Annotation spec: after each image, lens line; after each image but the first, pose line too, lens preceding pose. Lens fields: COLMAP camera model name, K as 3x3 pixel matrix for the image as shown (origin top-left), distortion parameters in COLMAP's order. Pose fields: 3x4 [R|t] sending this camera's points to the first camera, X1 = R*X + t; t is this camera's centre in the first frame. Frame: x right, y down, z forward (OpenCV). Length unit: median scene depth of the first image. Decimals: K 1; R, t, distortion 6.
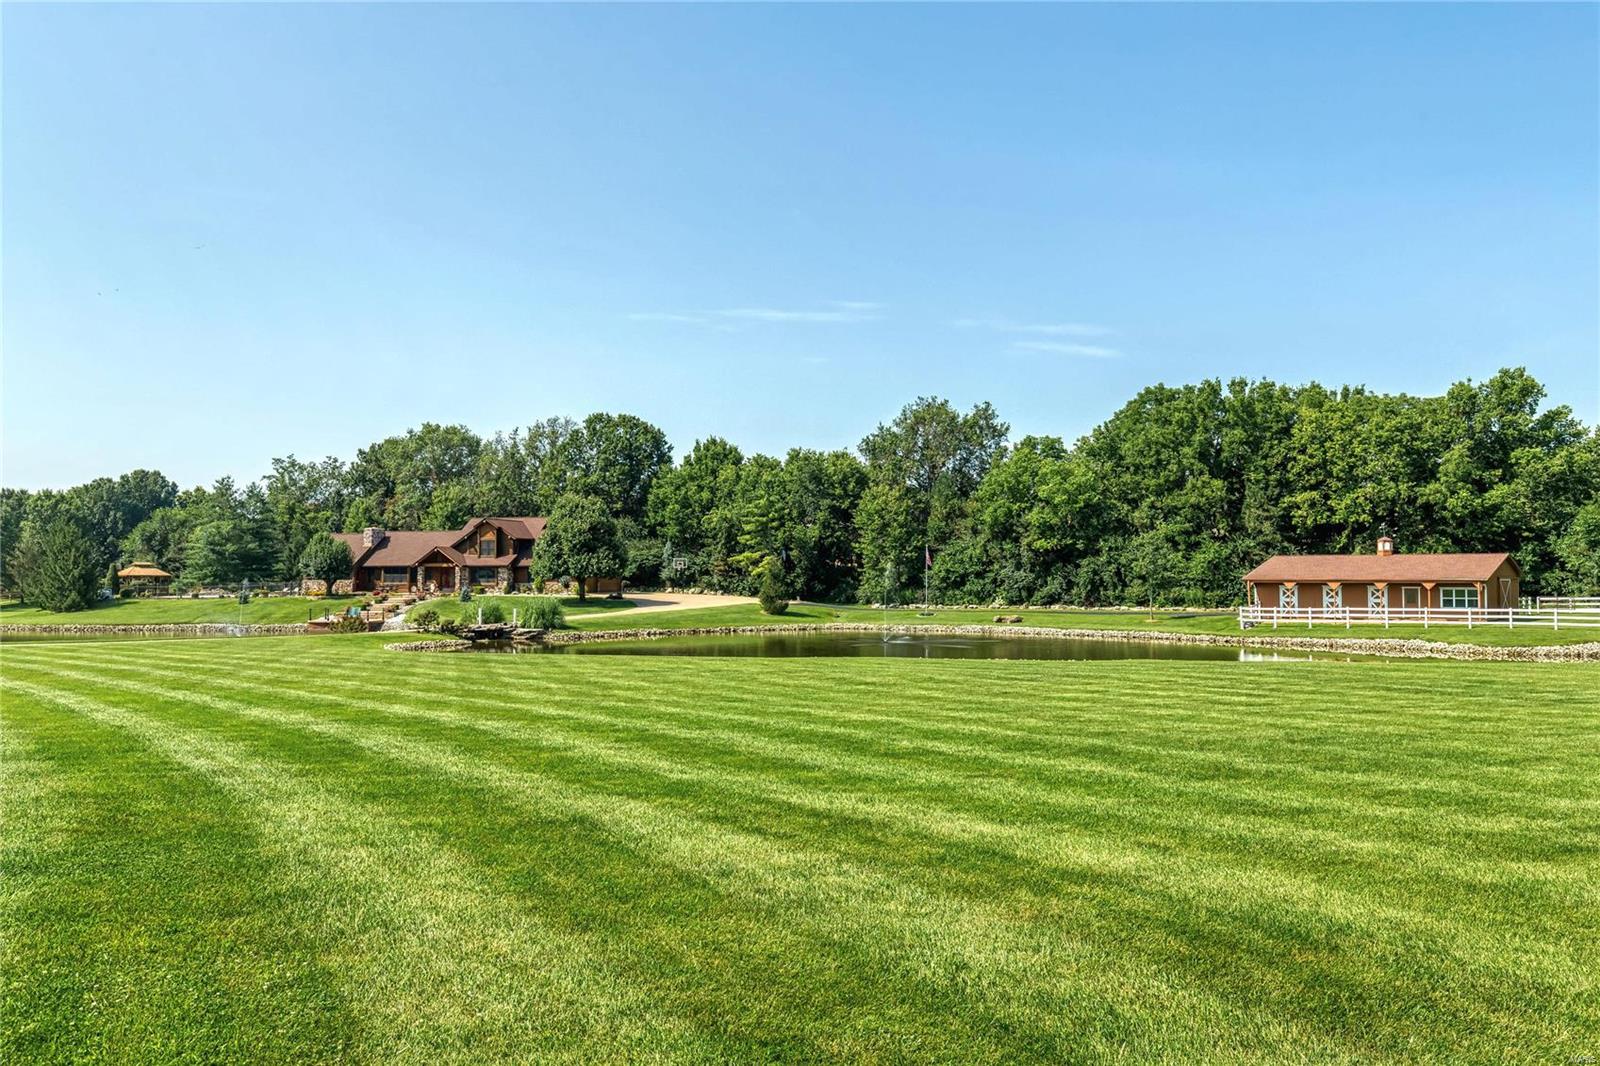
lens RADIAL K [[1259.2, 0, 800.0], [0, 1259.2, 533.0], [0, 0, 1]] dist [0.000523, 0.004460]
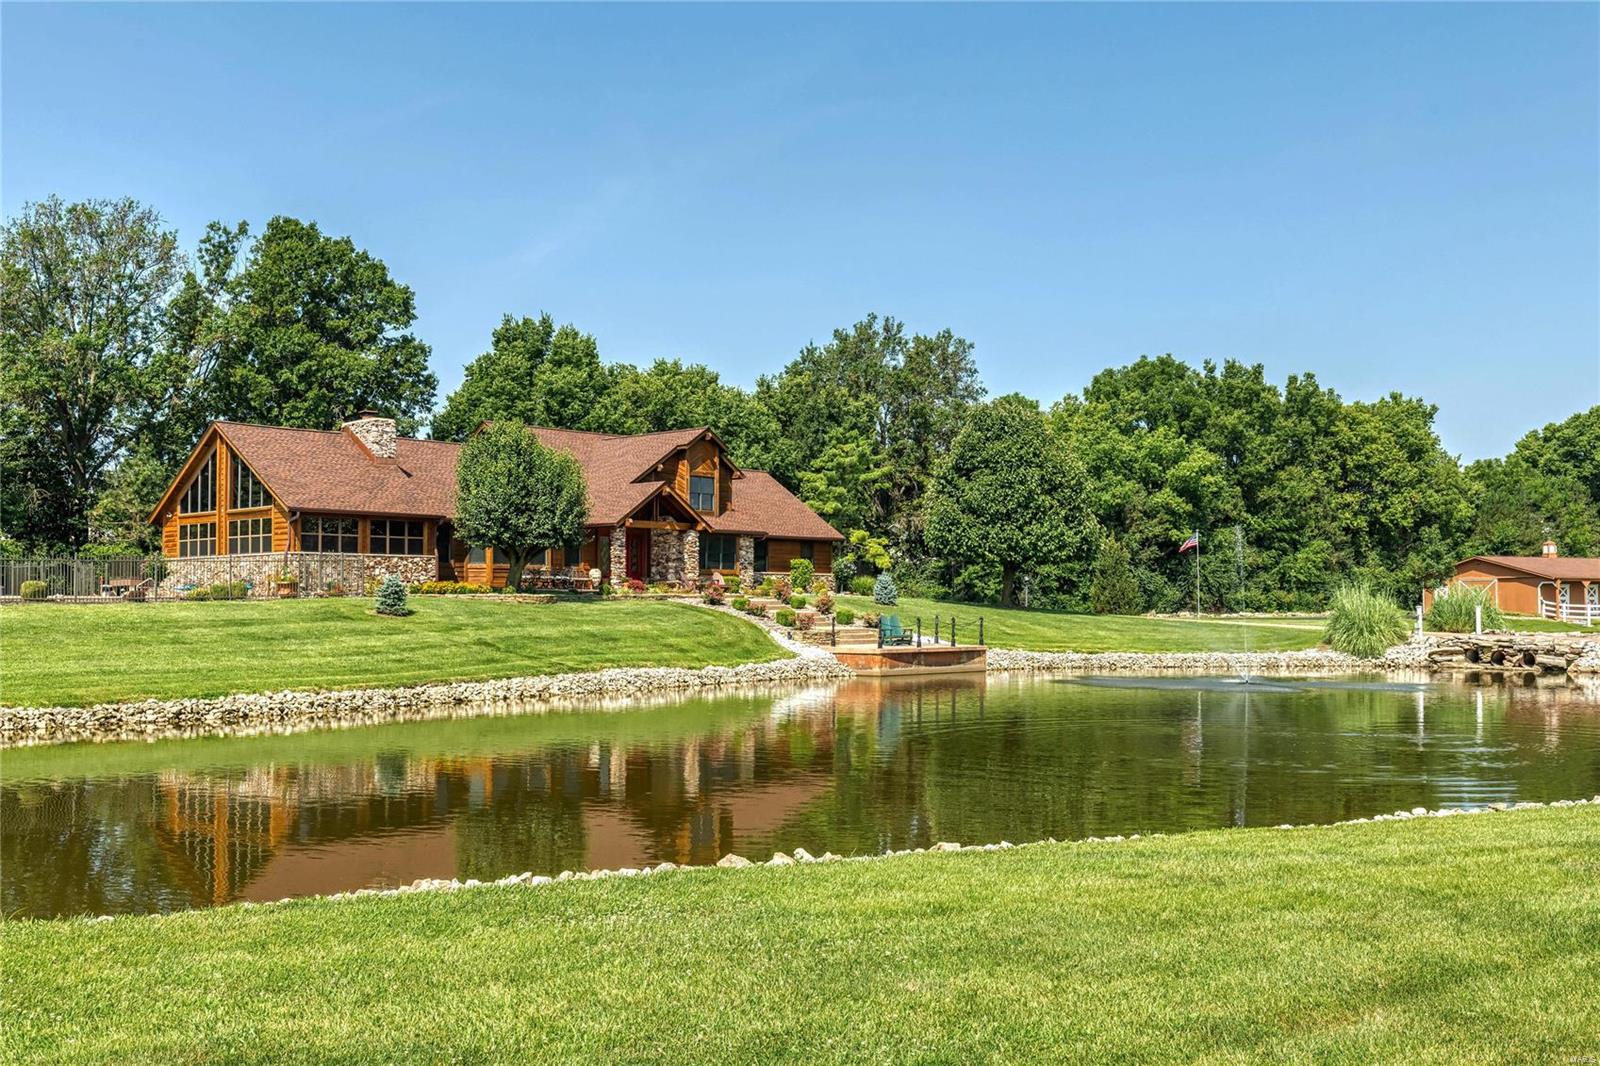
lens RADIAL K [[1580.9, 0, 799.7], [0, 1580.9, 576.6], [0, 0, 1]] dist [0.000170, 0.000808]
pose [[0.444695, 0.019614, 0.895467, -0.748649], [-0.027983, 0.999576, -0.007998, 0.045920], [-0.895245, -0.021501, 0.445055, 0.714026]]
